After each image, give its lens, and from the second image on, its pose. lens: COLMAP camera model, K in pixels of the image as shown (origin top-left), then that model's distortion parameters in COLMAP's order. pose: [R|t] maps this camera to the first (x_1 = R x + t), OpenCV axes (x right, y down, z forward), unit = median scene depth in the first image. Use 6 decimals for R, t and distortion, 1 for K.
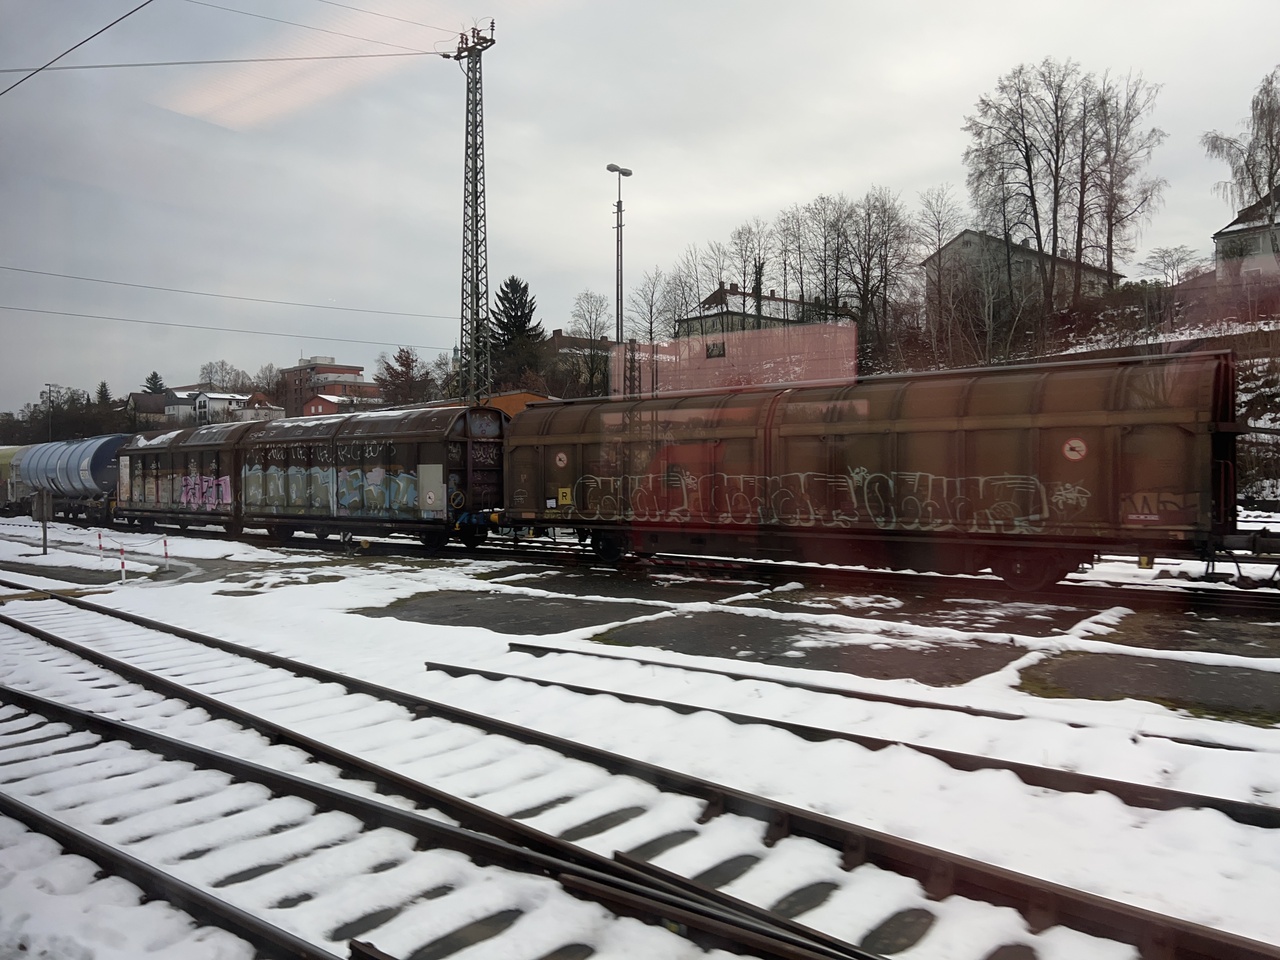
lens RADIAL K [[965.8, 0, 634.6], [0, 965.8, 469.7], [0, 0, 1]] dist [0.073109, -0.084349]
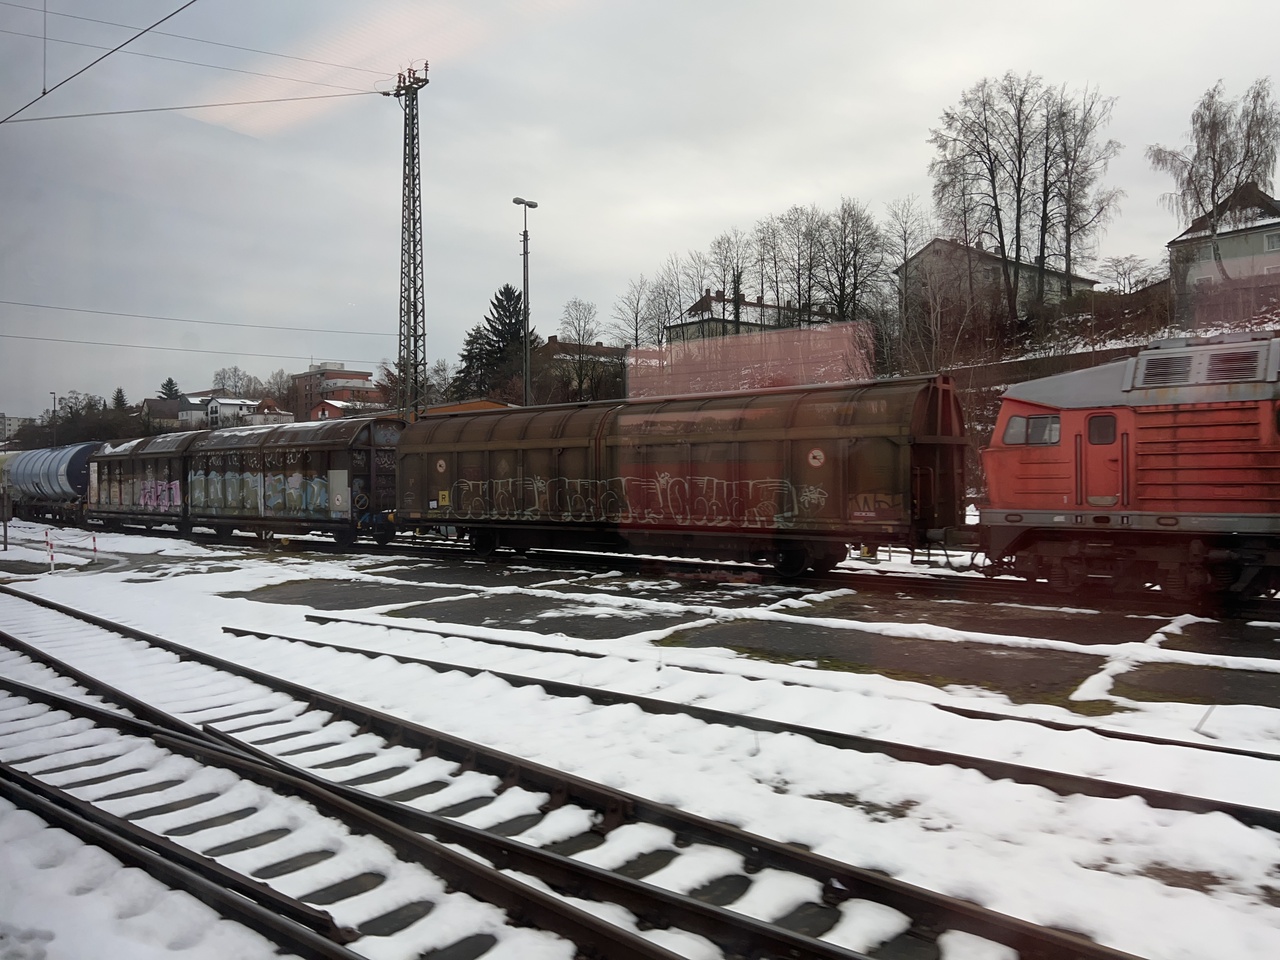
lens RADIAL K [[965.8, 0, 634.6], [0, 965.8, 469.7], [0, 0, 1]] dist [0.073109, -0.084349]
pose [[0.999800, -0.002554, -0.019845, 0.103417], [0.002504, 0.999994, -0.002550, -0.001439], [0.019851, 0.002500, 0.999800, -0.081024]]
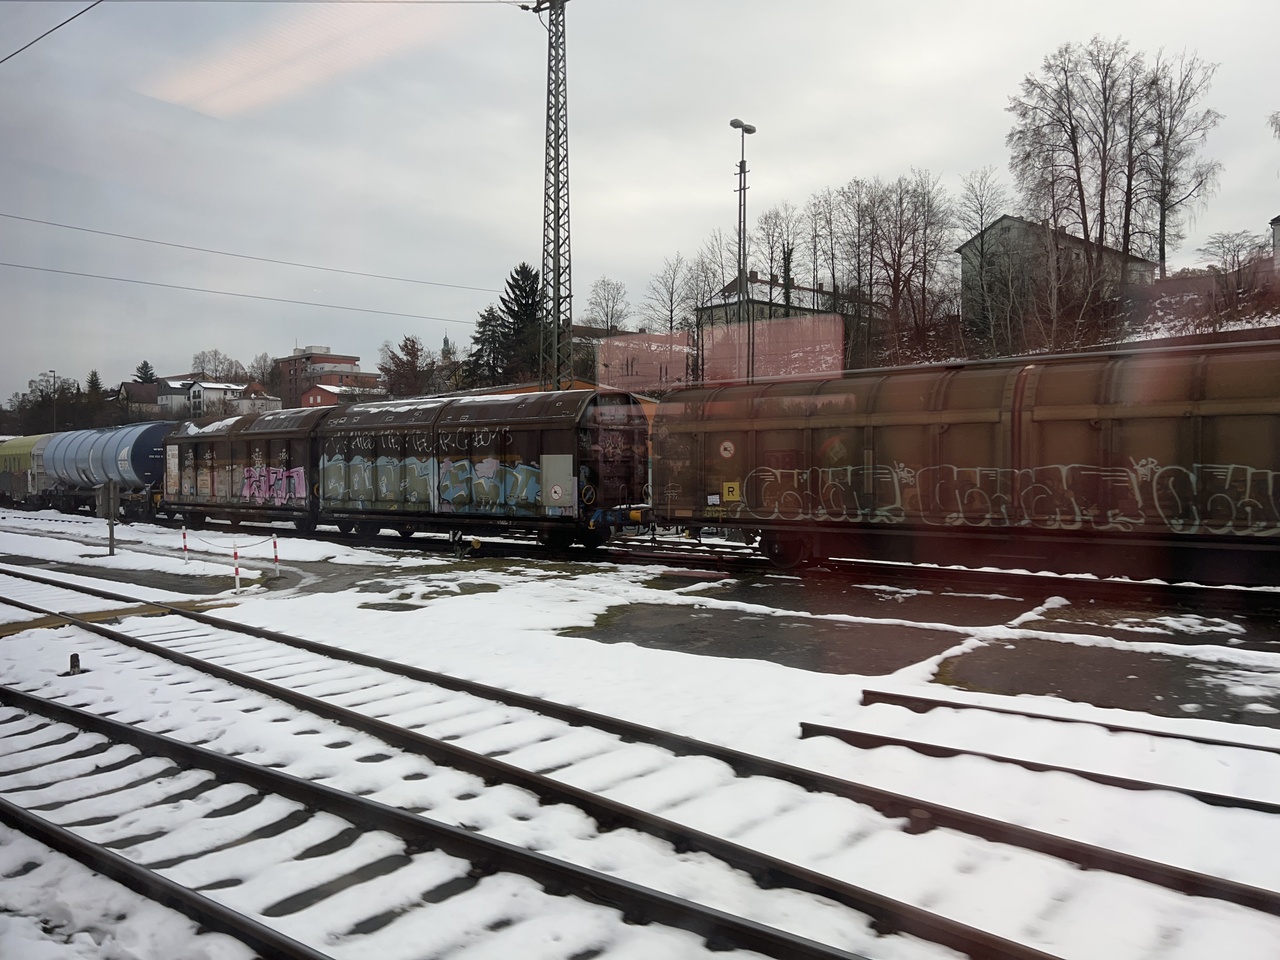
lens RADIAL K [[965.8, 0, 634.6], [0, 965.8, 469.7], [0, 0, 1]] dist [0.073109, -0.084349]
pose [[0.999885, 0.002442, 0.014984, -0.102608], [-0.002559, 0.999966, 0.007805, 0.000884], [-0.014965, -0.007842, 0.999857, 0.080646]]
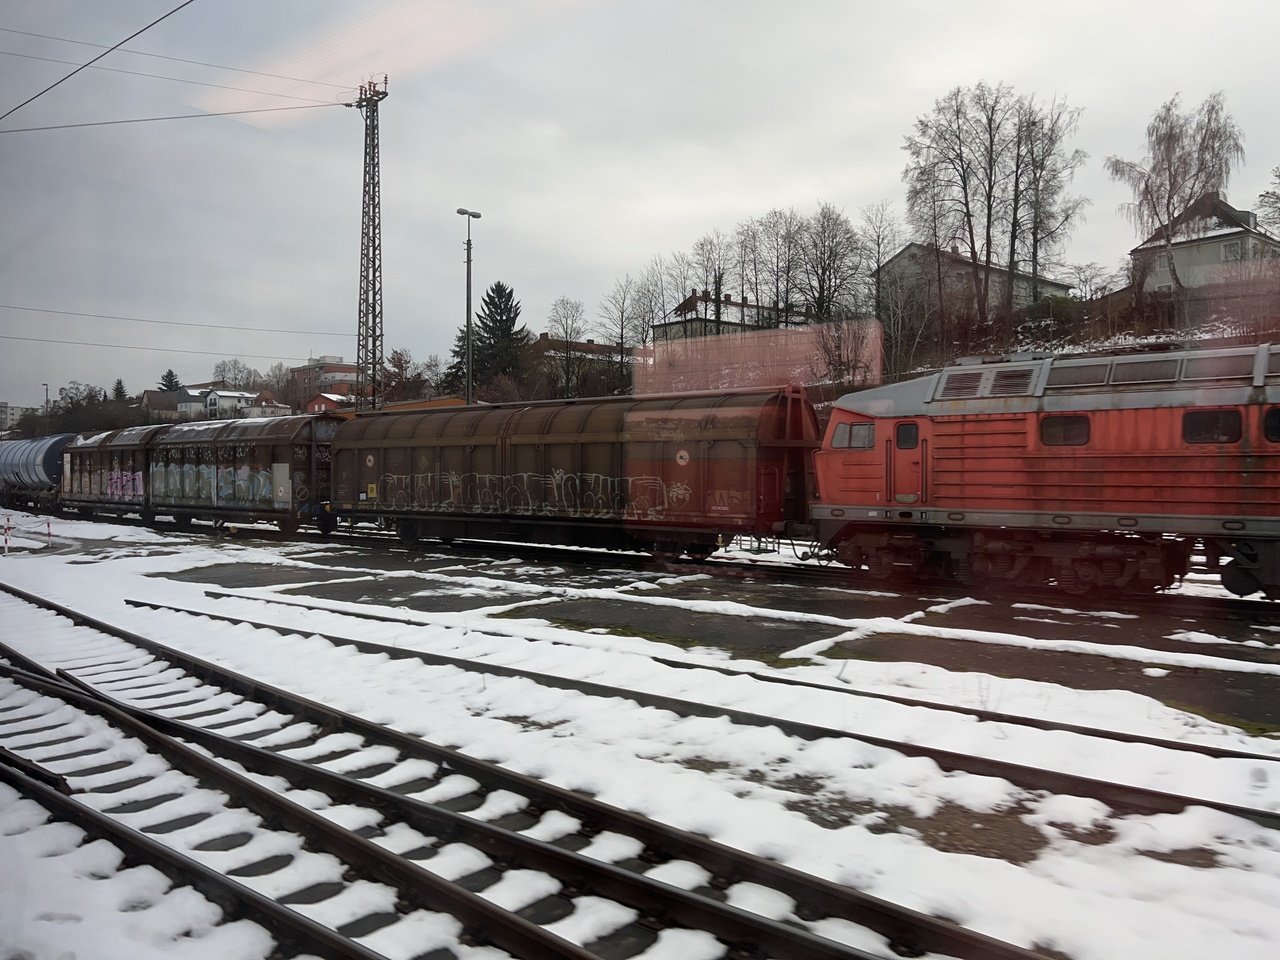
lens RADIAL K [[965.7, 0, 639.5], [0, 965.7, 473.3], [0, 0, 1]] dist [0.069195, -0.081667]
pose [[0.999759, 0.008781, -0.020106, 0.172357], [-0.008682, 0.999950, 0.005015, -0.002172], [0.020149, -0.004839, 0.999785, -0.134829]]
